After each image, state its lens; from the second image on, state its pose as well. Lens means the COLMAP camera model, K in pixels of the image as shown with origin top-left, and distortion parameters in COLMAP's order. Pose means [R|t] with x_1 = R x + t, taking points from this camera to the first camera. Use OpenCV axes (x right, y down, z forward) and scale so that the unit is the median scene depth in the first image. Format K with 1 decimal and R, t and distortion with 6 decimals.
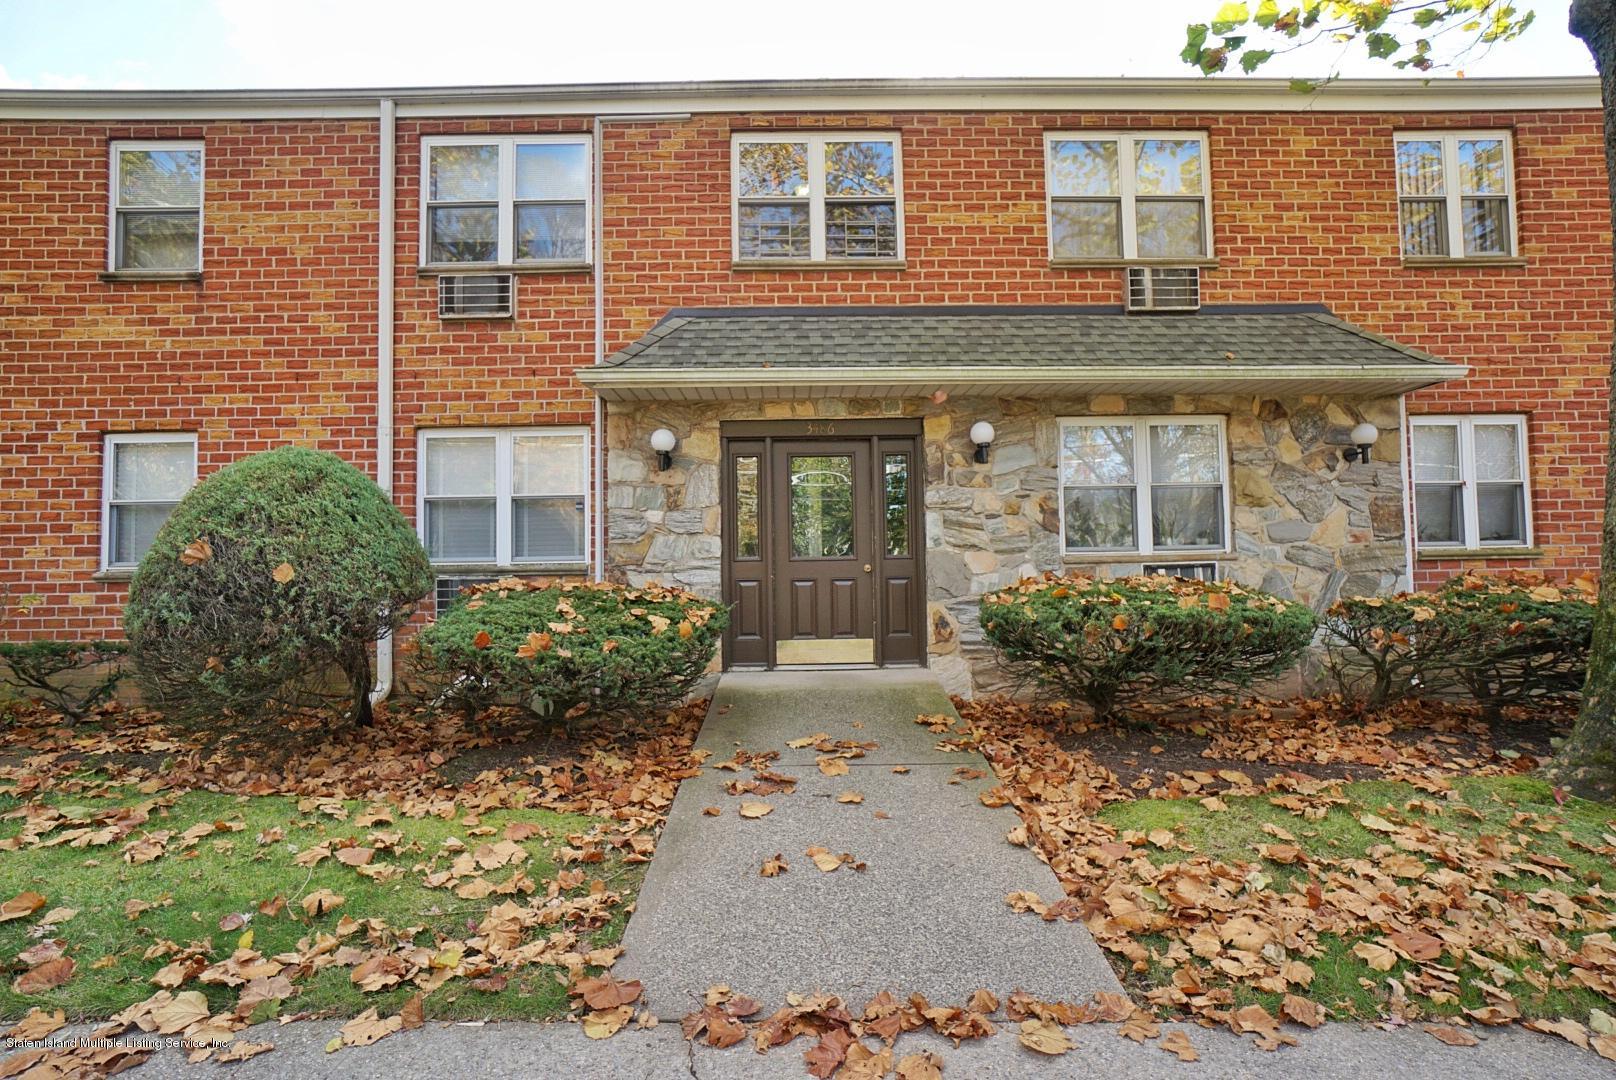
lens RADIAL K [[1130.4, 0, 808.0], [0, 1130.4, 540.0], [0, 0, 1]] dist [-0.037928, 0.001290]
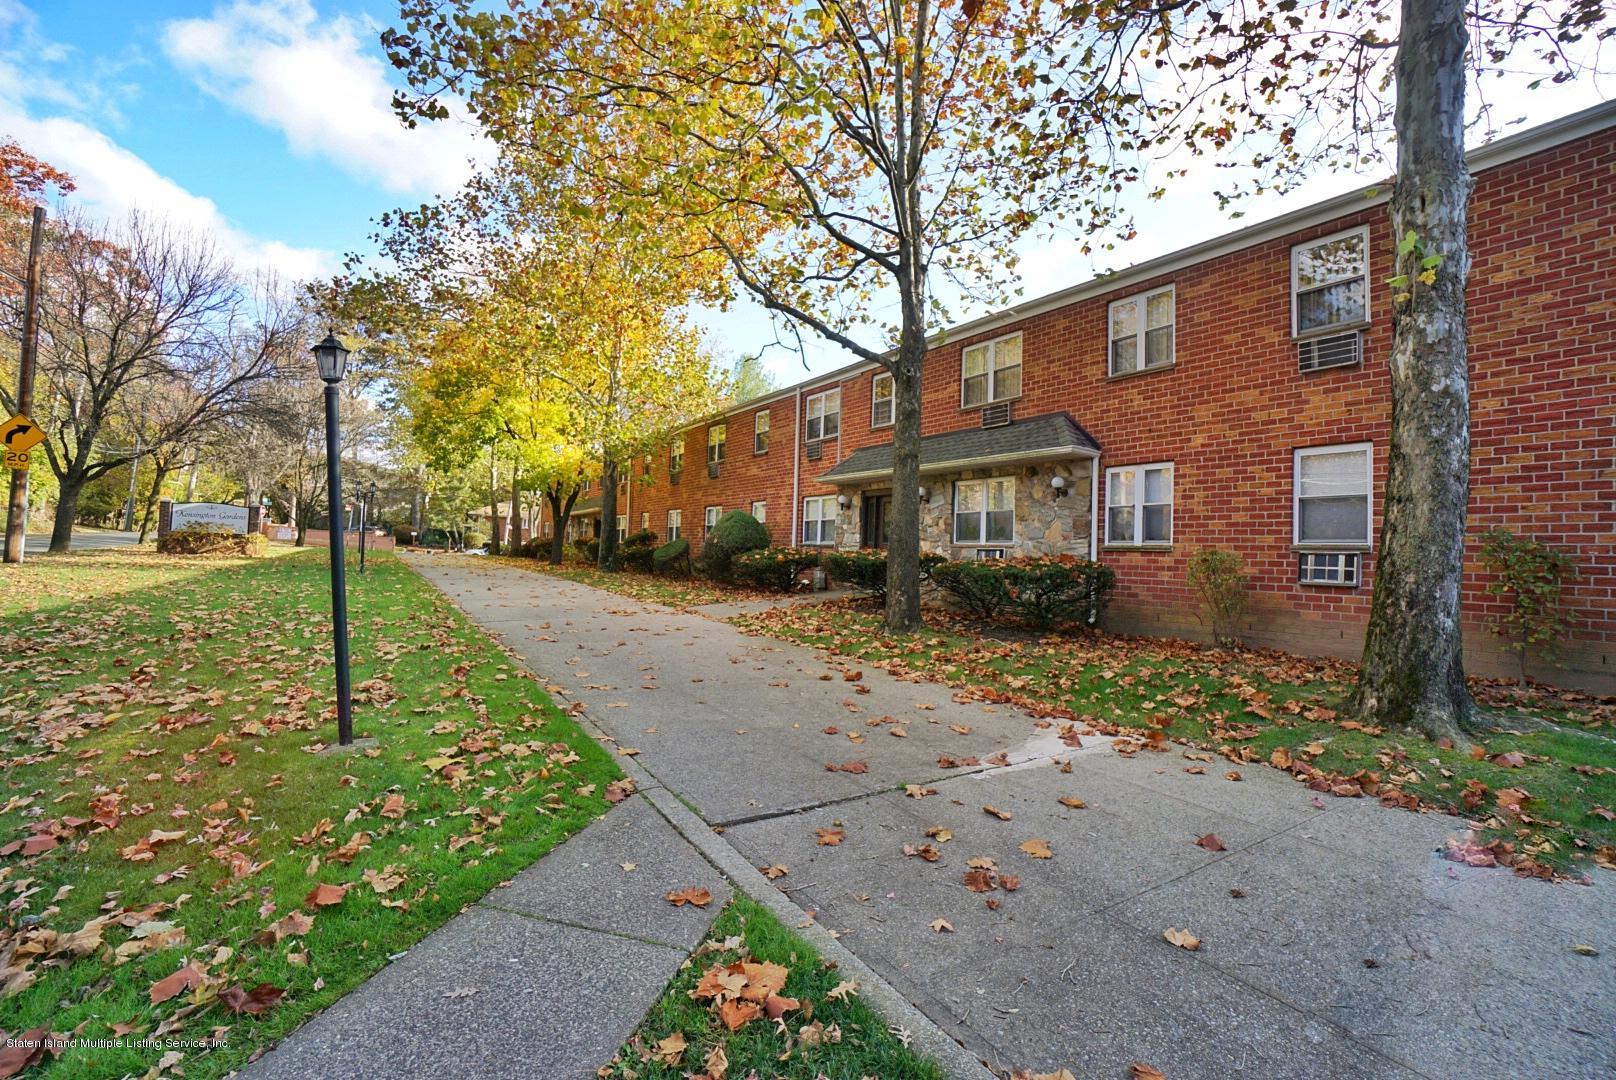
lens RADIAL K [[710.6, 0, 808.0], [0, 710.6, 540.0], [0, 0, 1]] dist [-0.062407, 0.021885]
pose [[0.523312, 0.013928, -0.852028, 1.237831], [0.002947, 0.999831, 0.018153, -0.020172], [0.852136, -0.012011, 0.523182, 0.025892]]
